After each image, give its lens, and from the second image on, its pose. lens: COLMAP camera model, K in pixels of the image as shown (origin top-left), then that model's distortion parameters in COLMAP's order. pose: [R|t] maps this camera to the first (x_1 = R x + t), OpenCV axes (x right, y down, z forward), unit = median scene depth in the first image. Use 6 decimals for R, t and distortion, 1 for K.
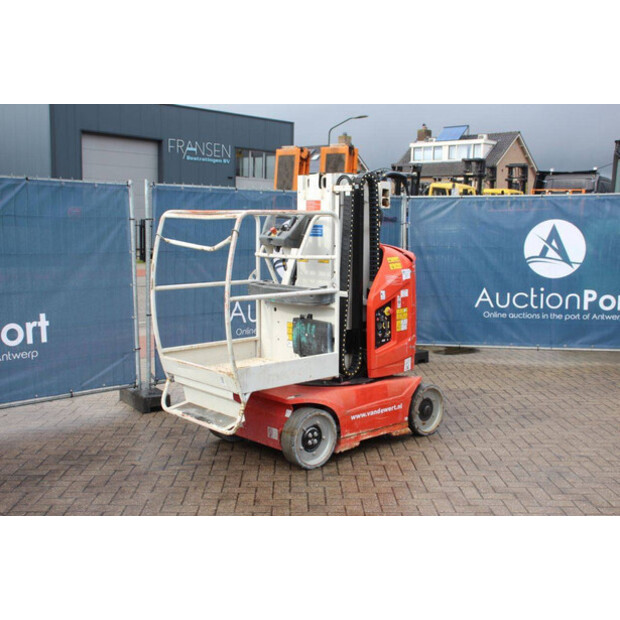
lens RADIAL K [[751.7, 0, 319.3], [0, 751.7, 313.7], [0, 0, 1]] dist [0.009206, 0.000000]
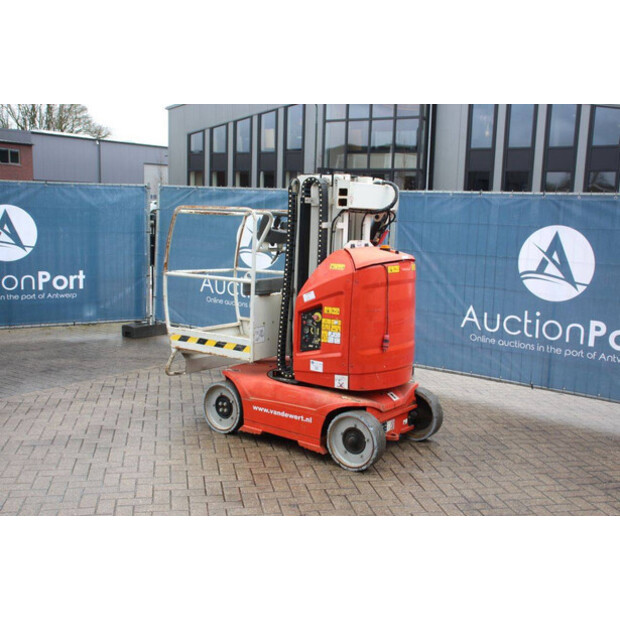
lens RADIAL K [[735.0, 0, 311.6], [0, 735.0, 314.1], [0, 0, 1]] dist [-0.055941, 0.000000]
pose [[0.165200, 0.134085, -0.977103, 0.937037], [-0.151950, 0.982347, 0.109114, -0.100735], [0.974485, 0.130445, 0.182658, 0.778809]]
